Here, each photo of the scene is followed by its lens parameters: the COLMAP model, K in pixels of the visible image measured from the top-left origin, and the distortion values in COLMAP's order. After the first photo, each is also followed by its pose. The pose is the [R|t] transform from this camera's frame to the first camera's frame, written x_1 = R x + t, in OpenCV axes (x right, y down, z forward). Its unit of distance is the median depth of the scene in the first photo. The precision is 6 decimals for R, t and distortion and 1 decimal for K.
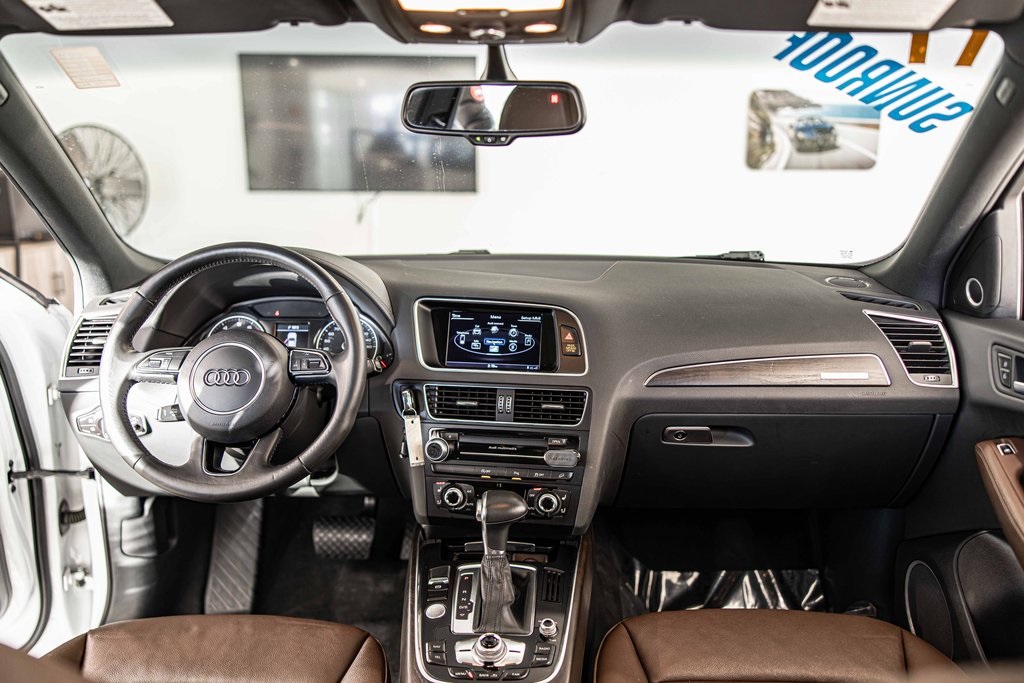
lens RADIAL K [[784.7, 0, 513.4], [0, 784.7, 345.1], [0, 0, 1]] dist [-0.005865, 0.006525]
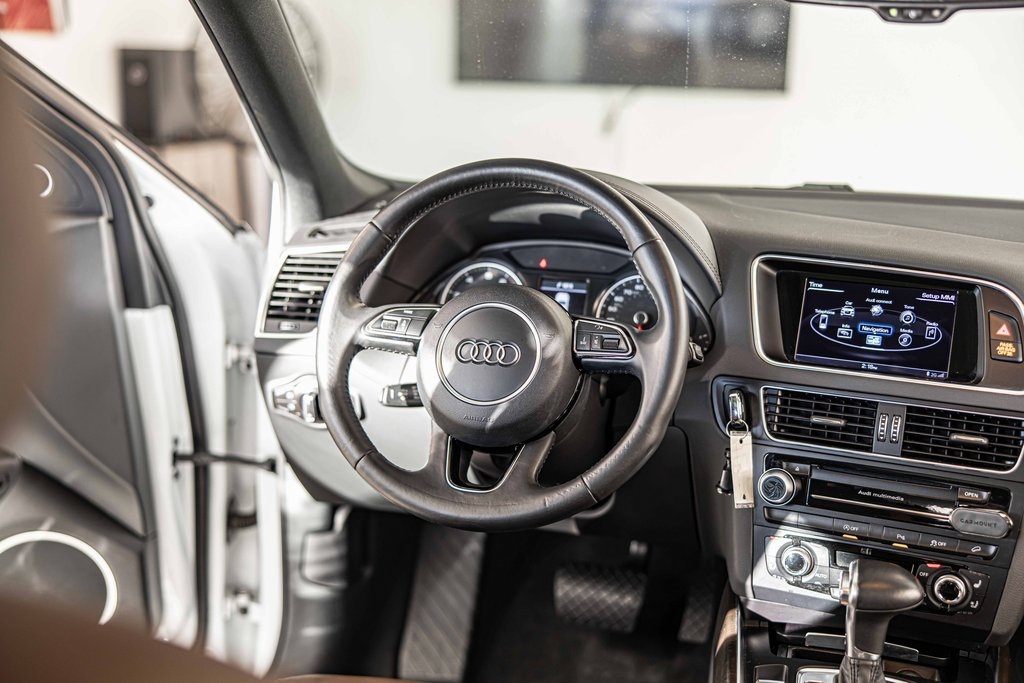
lens RADIAL K [[1164.3, 0, 509.0], [0, 1164.3, 341.3], [0, 0, 1]] dist [-0.013428, 0.000000]
pose [[0.966145, 0.078549, -0.245753, -0.079682], [-0.073450, 0.996852, 0.029859, -0.000811], [0.247325, -0.010798, 0.968872, 0.002419]]
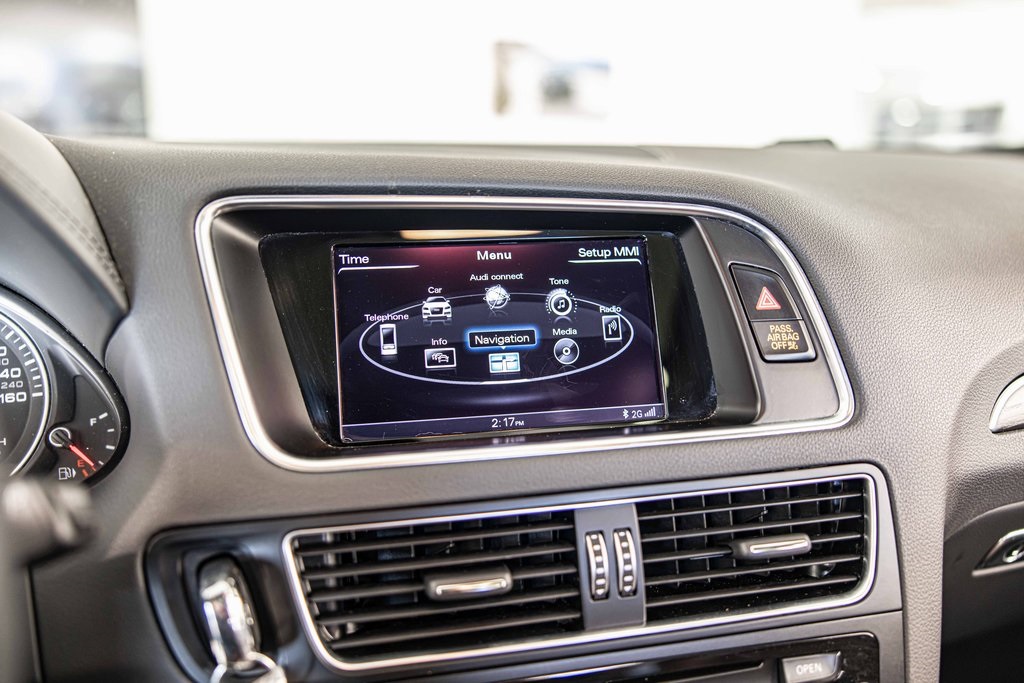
lens RADIAL K [[819.8, 0, 517.1], [0, 819.8, 345.6], [0, 0, 1]] dist [-0.030066, 0.019320]
pose [[0.927816, -0.086047, 0.362977, -0.131143], [0.083904, 0.996238, 0.021695, -0.007846], [-0.363479, 0.010326, 0.931545, 0.716704]]
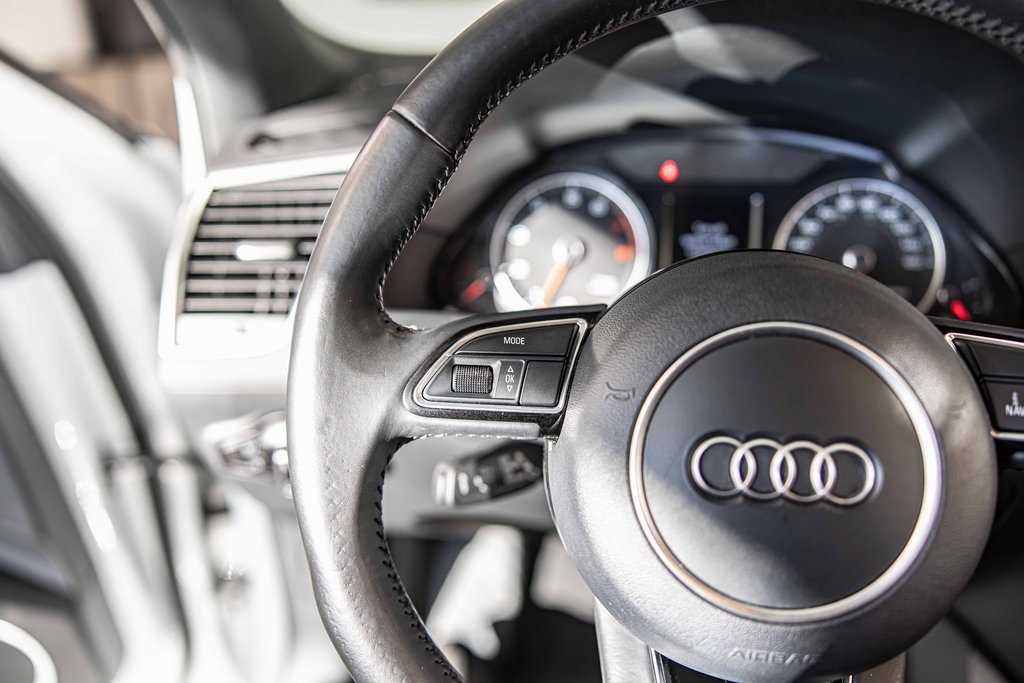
lens RADIAL K [[742.9, 0, 507.0], [0, 742.9, 341.7], [0, 0, 1]] dist [0.010963, -0.001329]
pose [[0.992194, 0.033531, -0.120113, -0.361364], [-0.006151, 0.975161, 0.221411, -0.042526], [0.124554, -0.218944, 0.967755, 0.653988]]
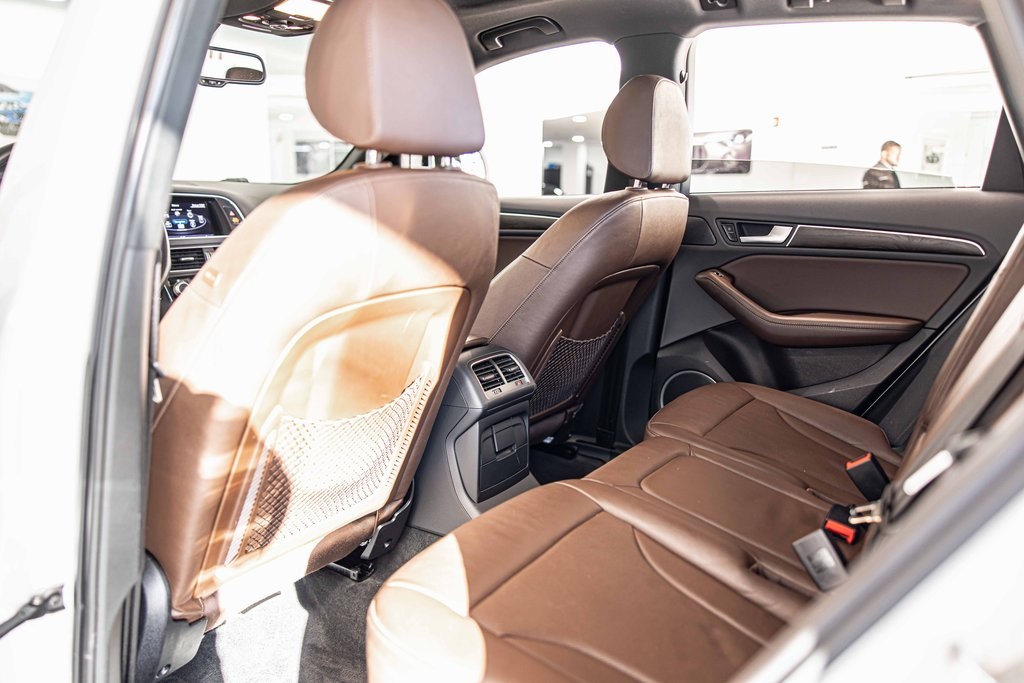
lens RADIAL K [[784.7, 0, 516.1], [0, 784.7, 339.4], [0, 0, 1]] dist [-0.005865, 0.006525]
pose [[0.506398, -0.159951, 0.847335, -0.995760], [0.171173, 0.981737, 0.083023, 0.200485], [-0.845139, 0.102998, 0.524529, -0.288976]]
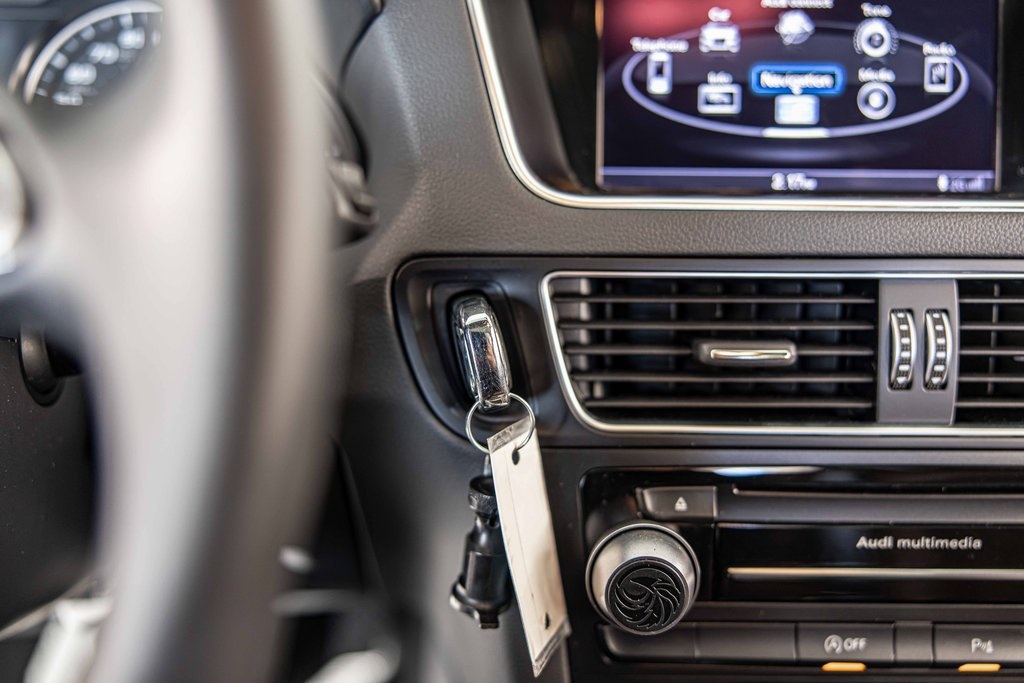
lens RADIAL K [[896.0, 0, 509.9], [0, 896.0, 340.6], [0, 0, 1]] dist [0.007405, 0.009811]
pose [[0.985402, -0.055853, 0.160821, -0.160198], [0.026743, 0.983708, 0.177772, 0.023359], [-0.168130, -0.170876, 0.970842, 0.738335]]
